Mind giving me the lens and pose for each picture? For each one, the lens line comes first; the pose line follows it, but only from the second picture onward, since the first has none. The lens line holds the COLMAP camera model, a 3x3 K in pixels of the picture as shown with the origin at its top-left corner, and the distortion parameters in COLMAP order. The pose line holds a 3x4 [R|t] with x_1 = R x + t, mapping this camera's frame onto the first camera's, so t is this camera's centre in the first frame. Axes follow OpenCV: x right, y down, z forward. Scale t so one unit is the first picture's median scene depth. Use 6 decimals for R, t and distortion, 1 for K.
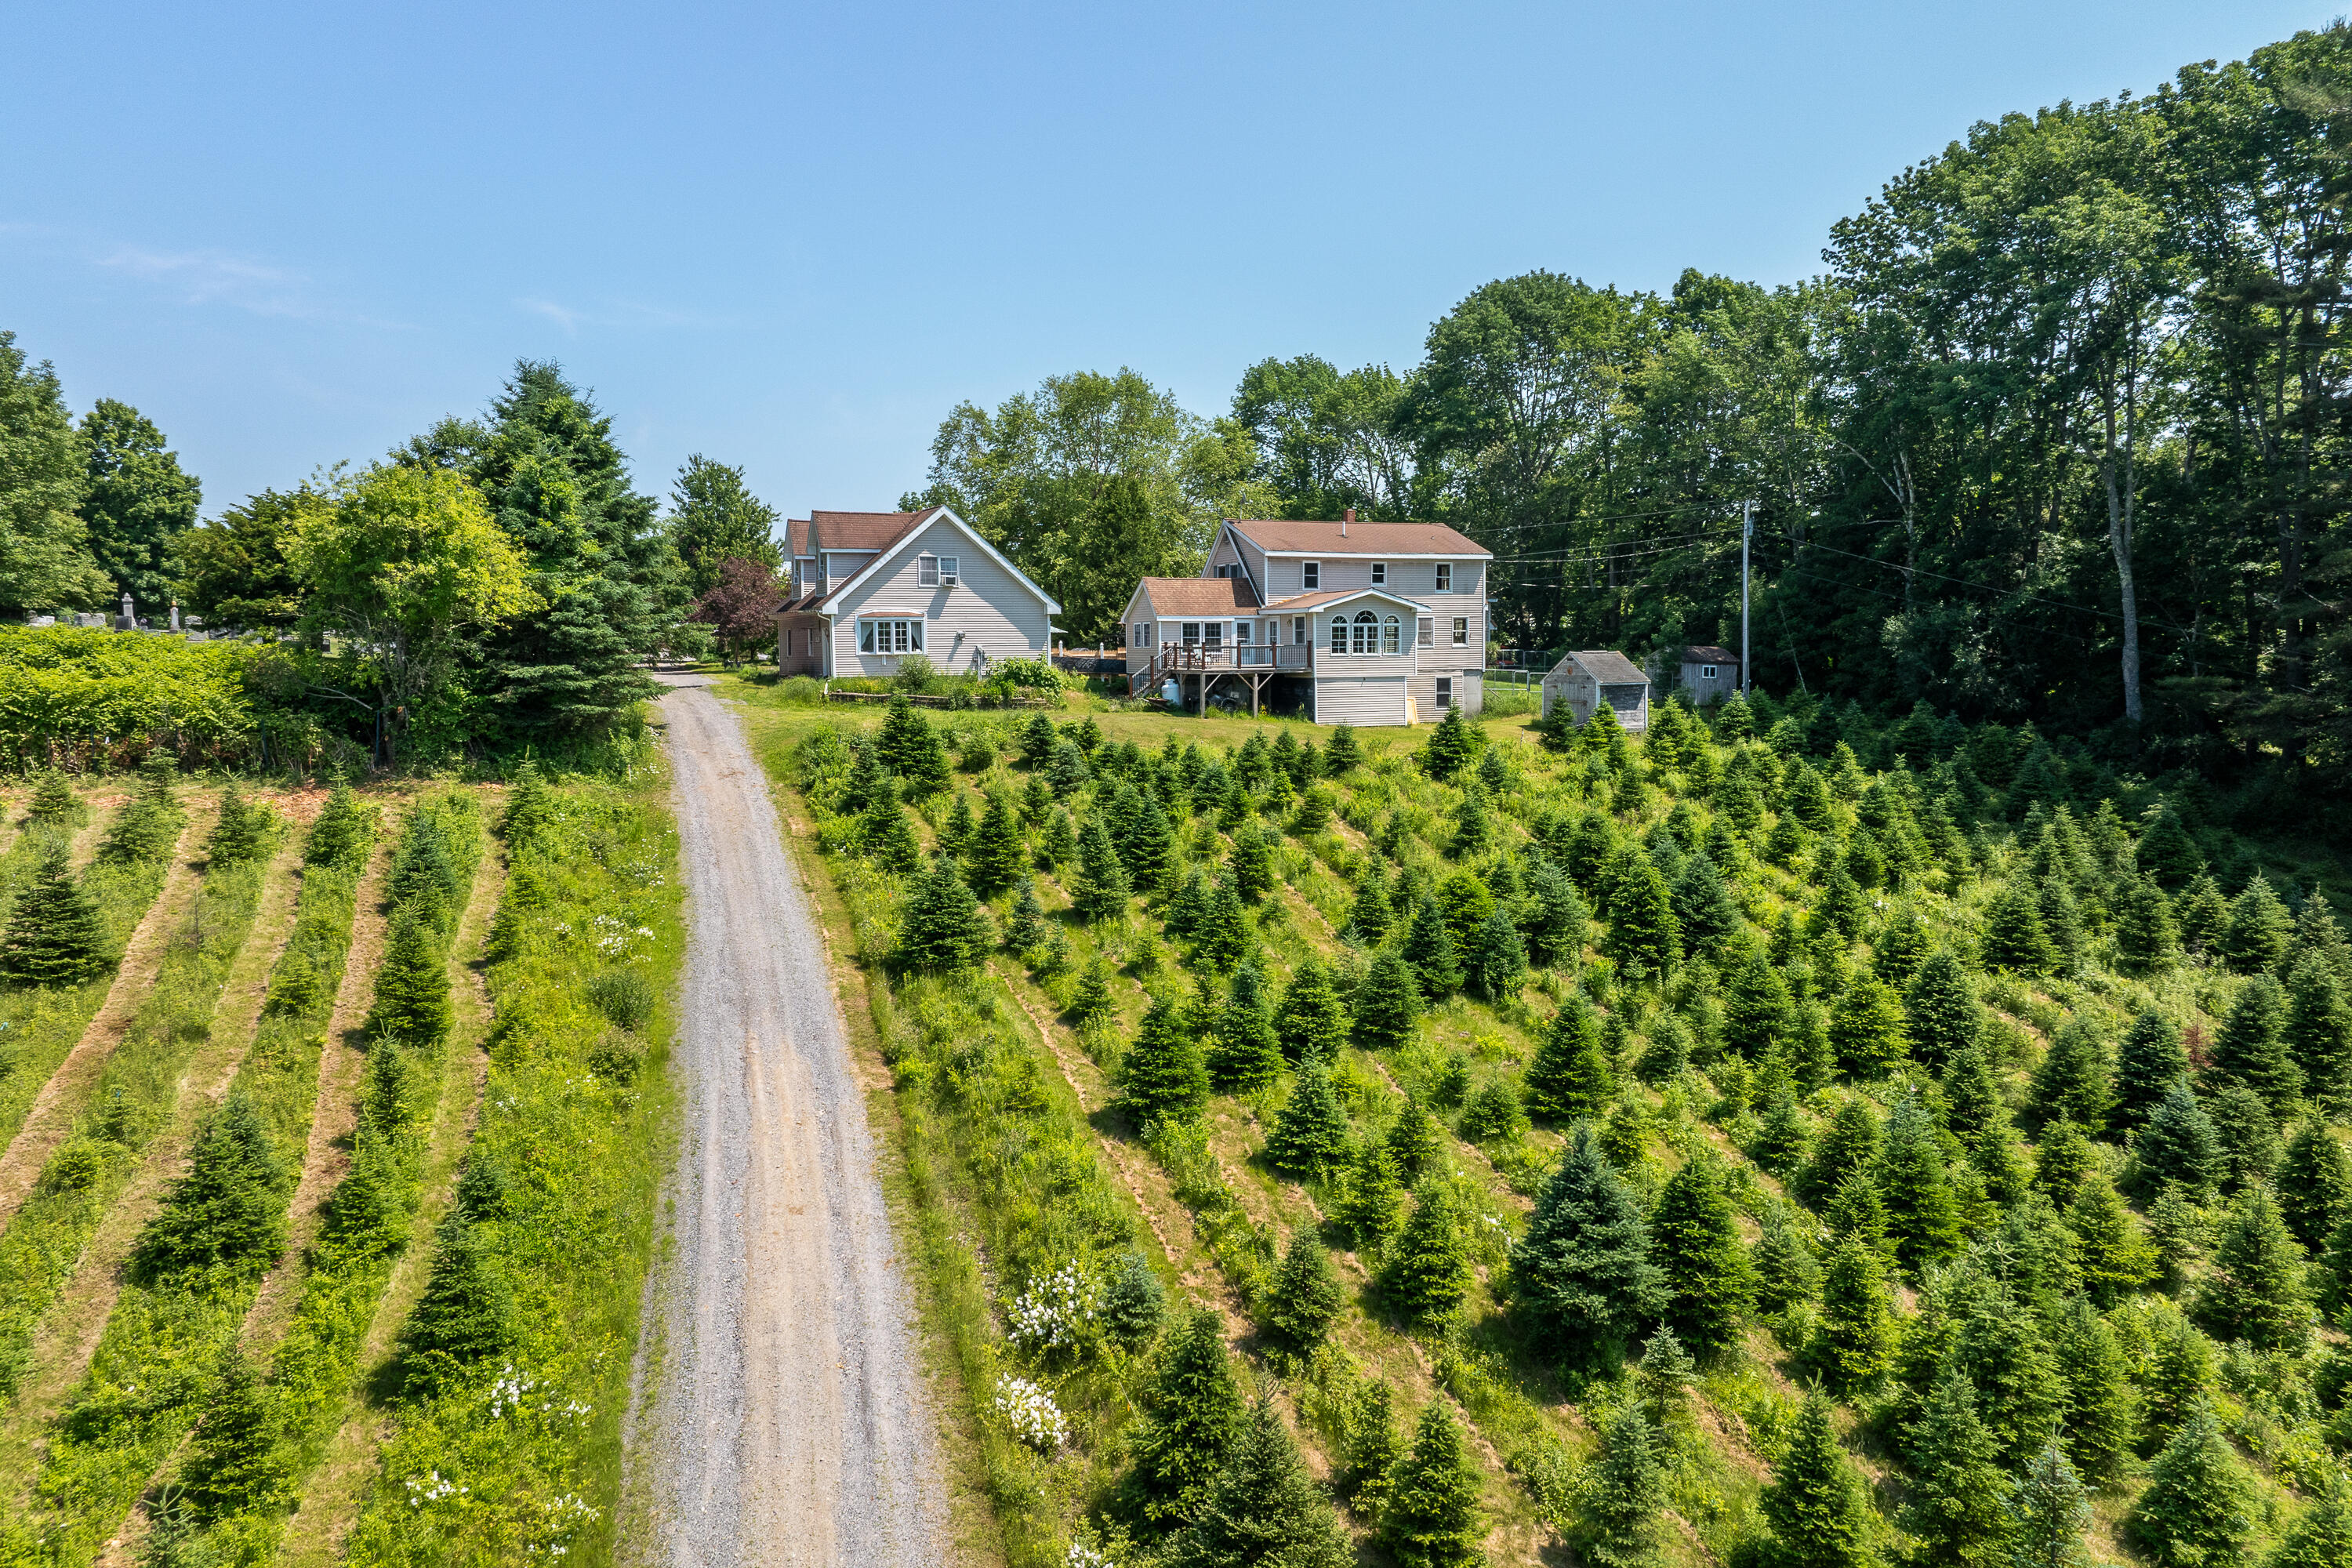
lens RADIAL K [[1633.0, 0, 1168.0], [0, 1633.0, 717.1], [0, 0, 1]] dist [-0.003705, -0.001037]
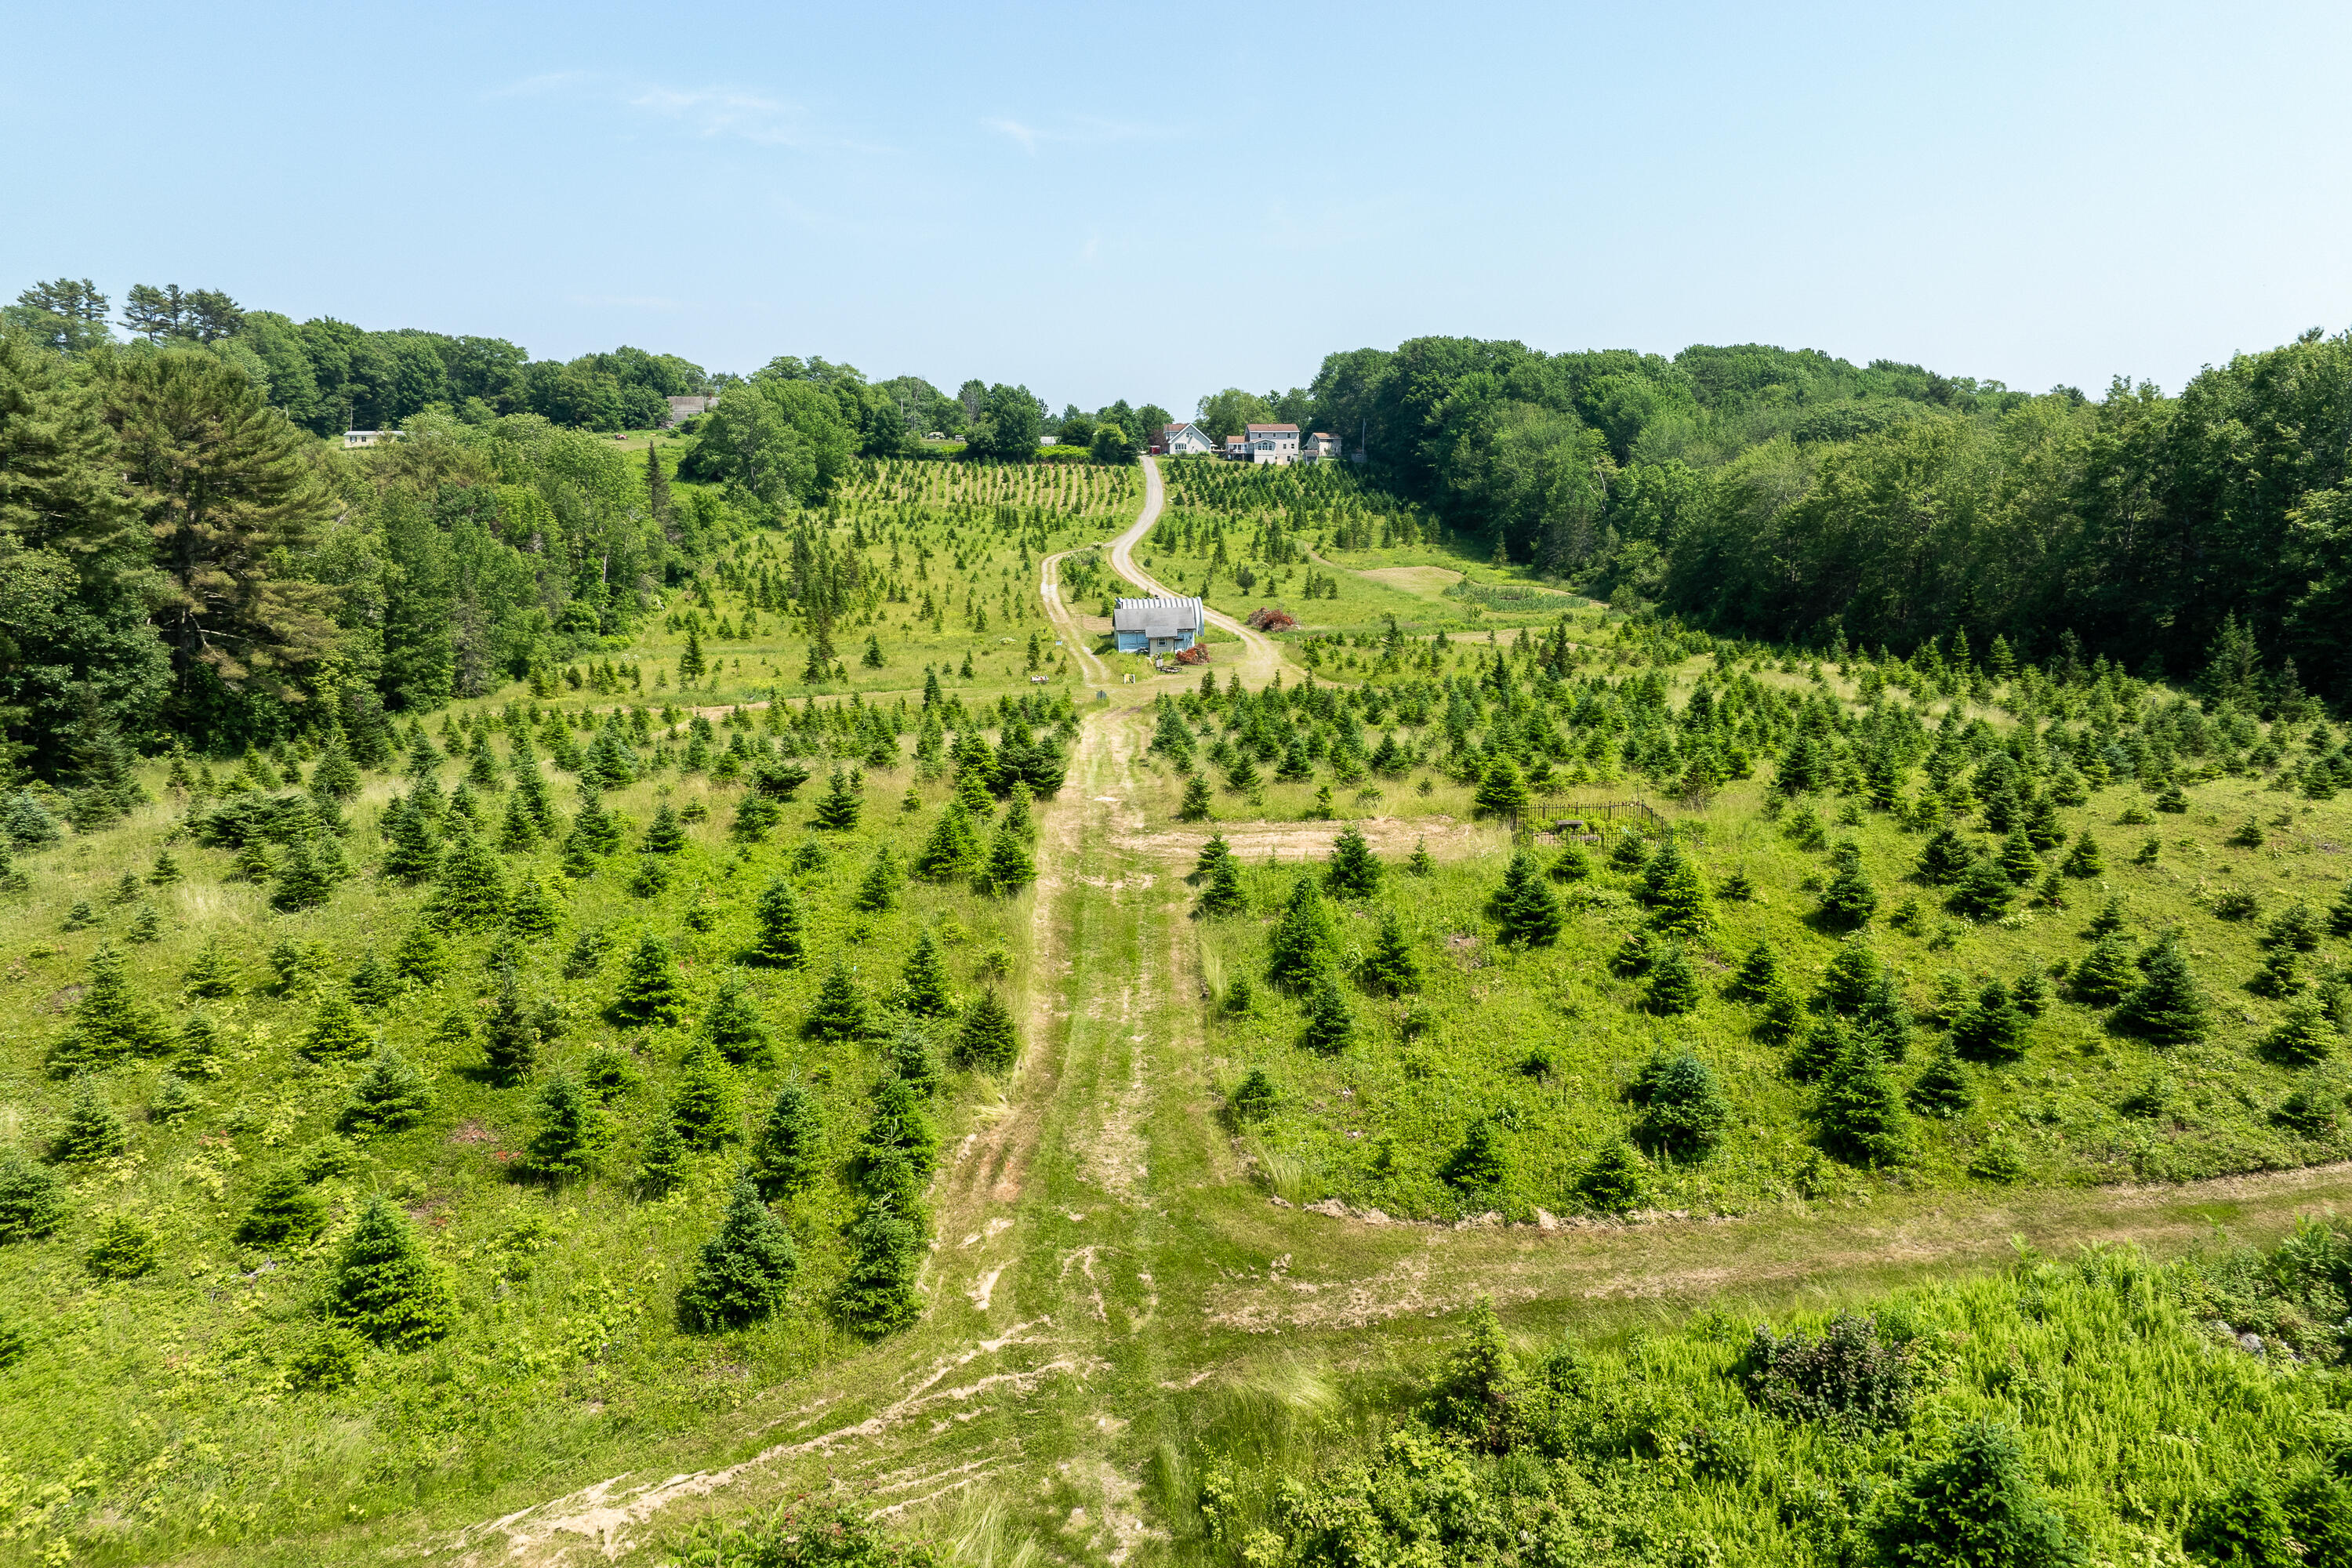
lens RADIAL K [[1633.0, 0, 1168.0], [0, 1633.0, 717.1], [0, 0, 1]] dist [-0.003705, -0.001037]
pose [[0.965594, 0.048864, -0.255421, 1.270107], [-0.018984, 0.992812, 0.118168, 0.211312], [0.259359, -0.109254, 0.959581, -4.512374]]
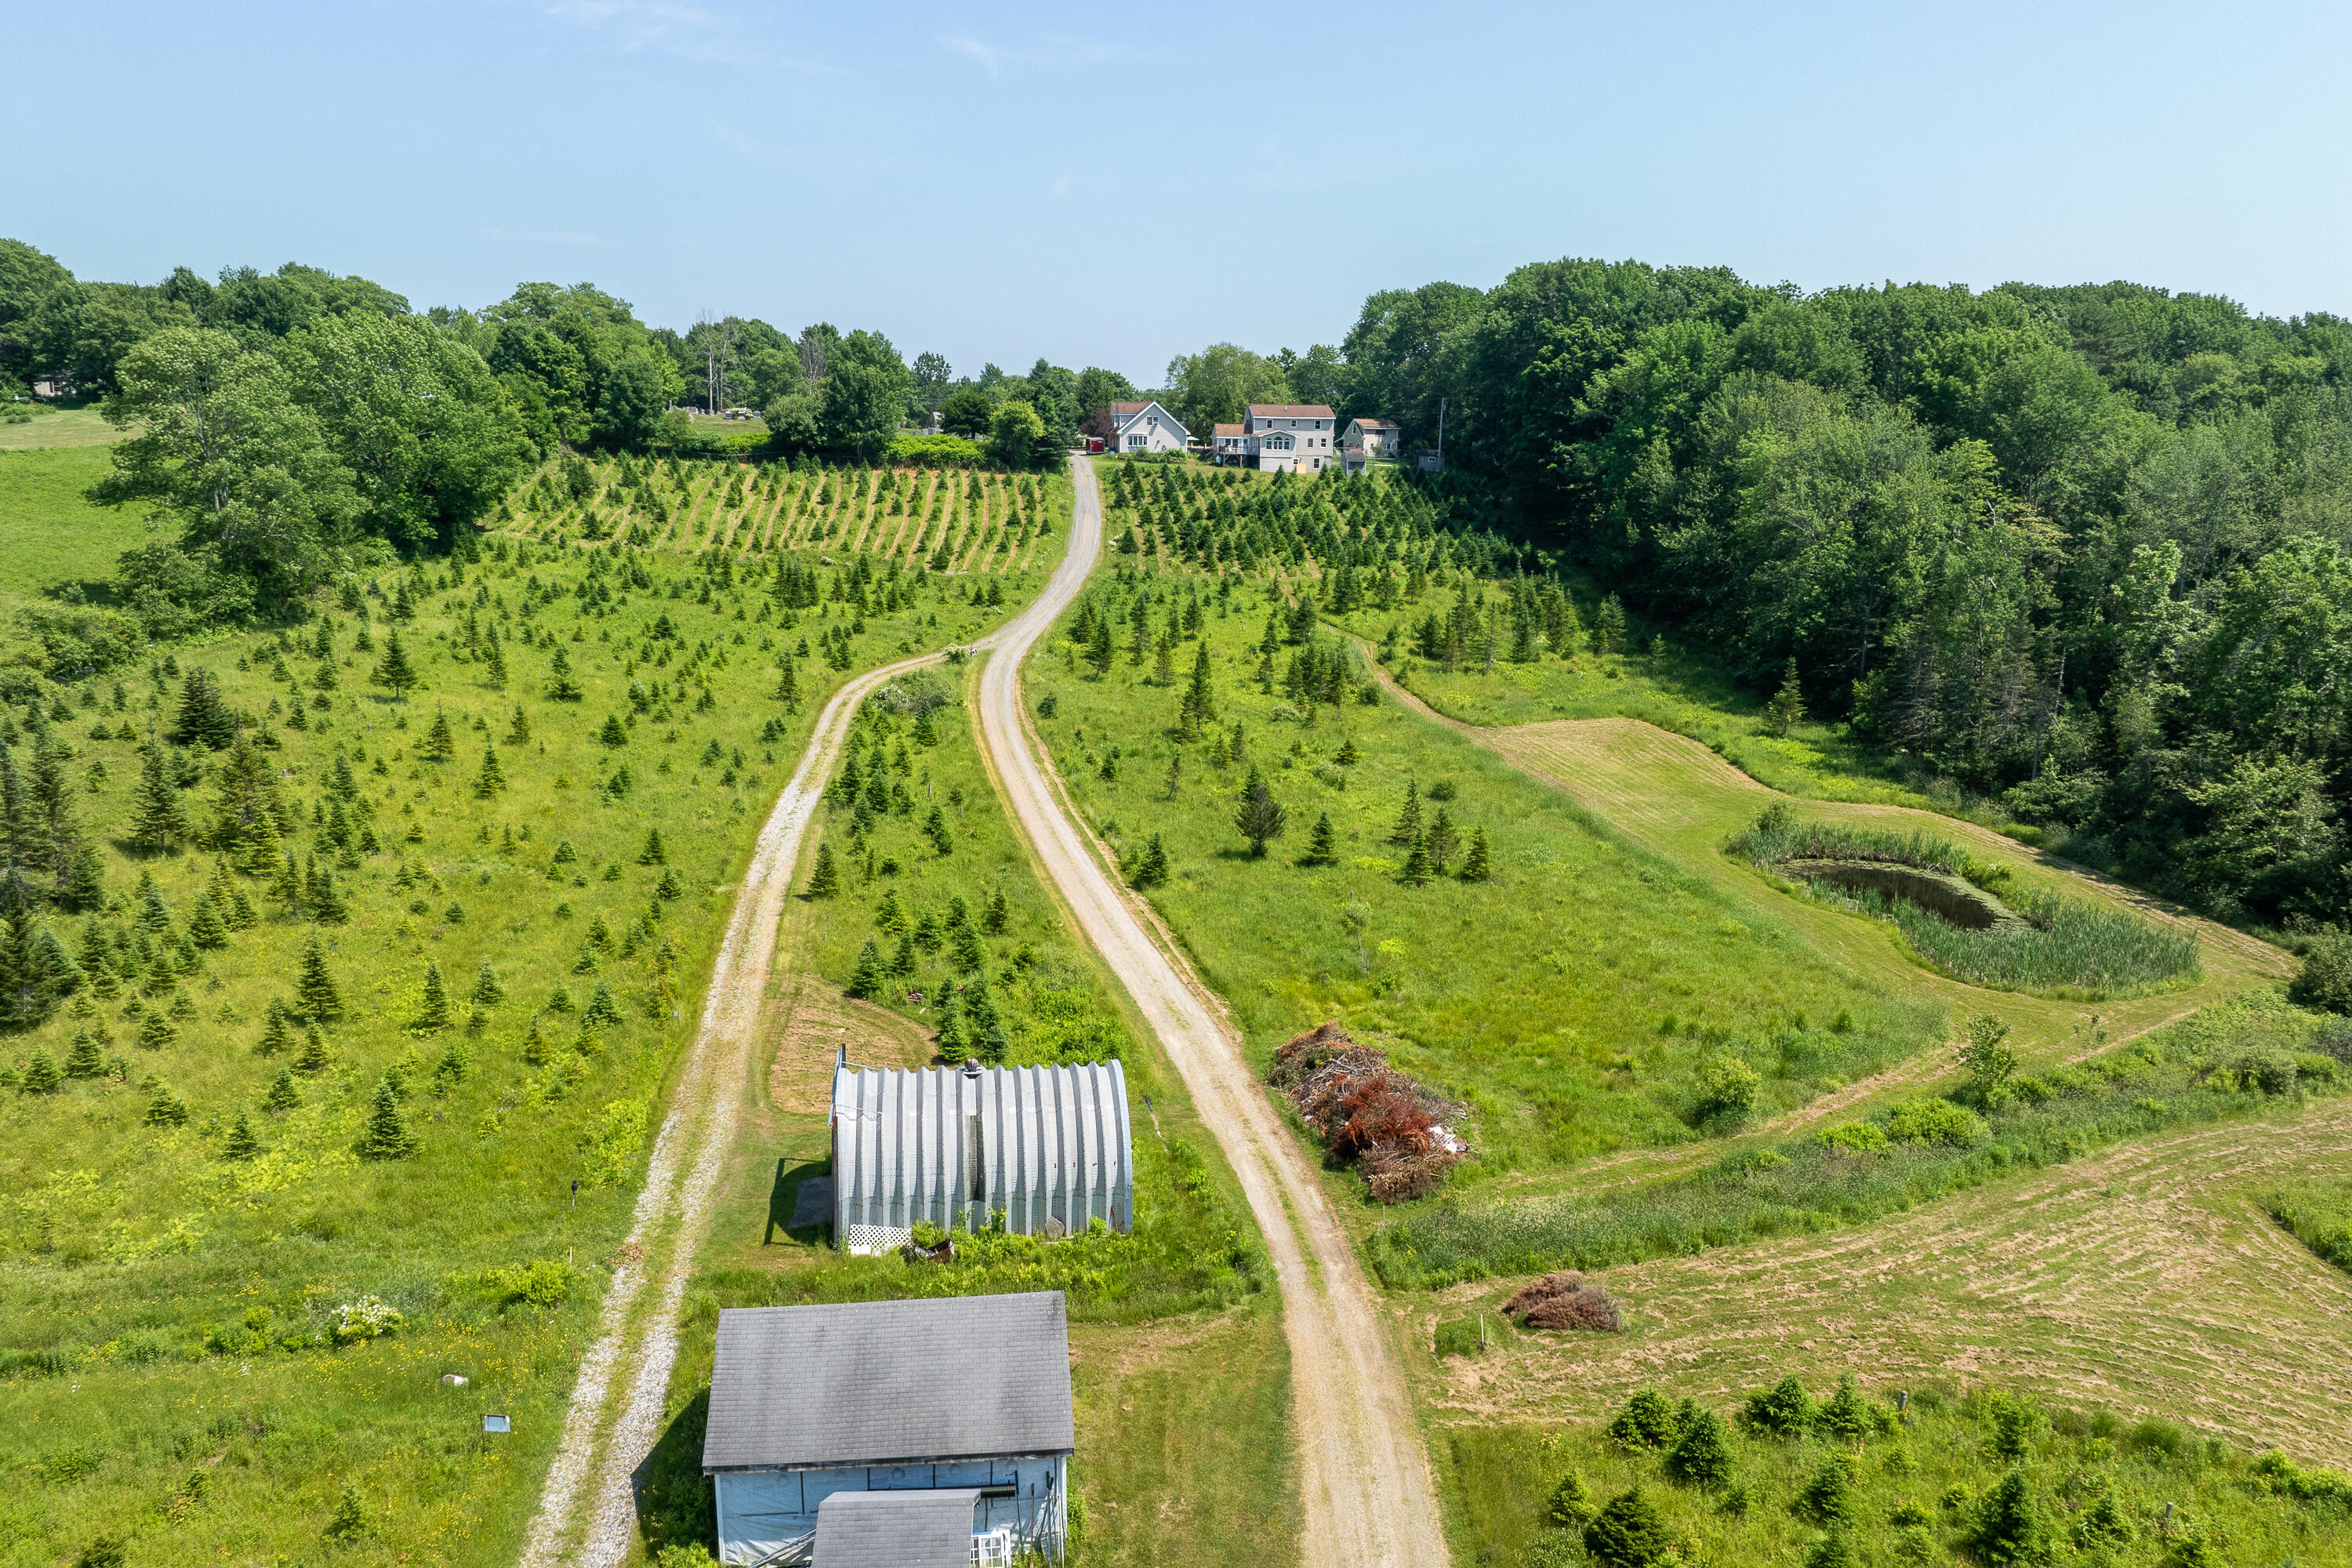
lens RADIAL K [[1818.2, 0, 1176.0], [0, 1818.2, 784.0], [0, 0, 1]] dist [0.004833, -0.003633]
pose [[0.969308, 0.070690, -0.235467, 0.844819], [-0.033973, 0.987096, 0.156487, 0.060379], [0.243491, -0.143685, 0.959201, -2.696584]]
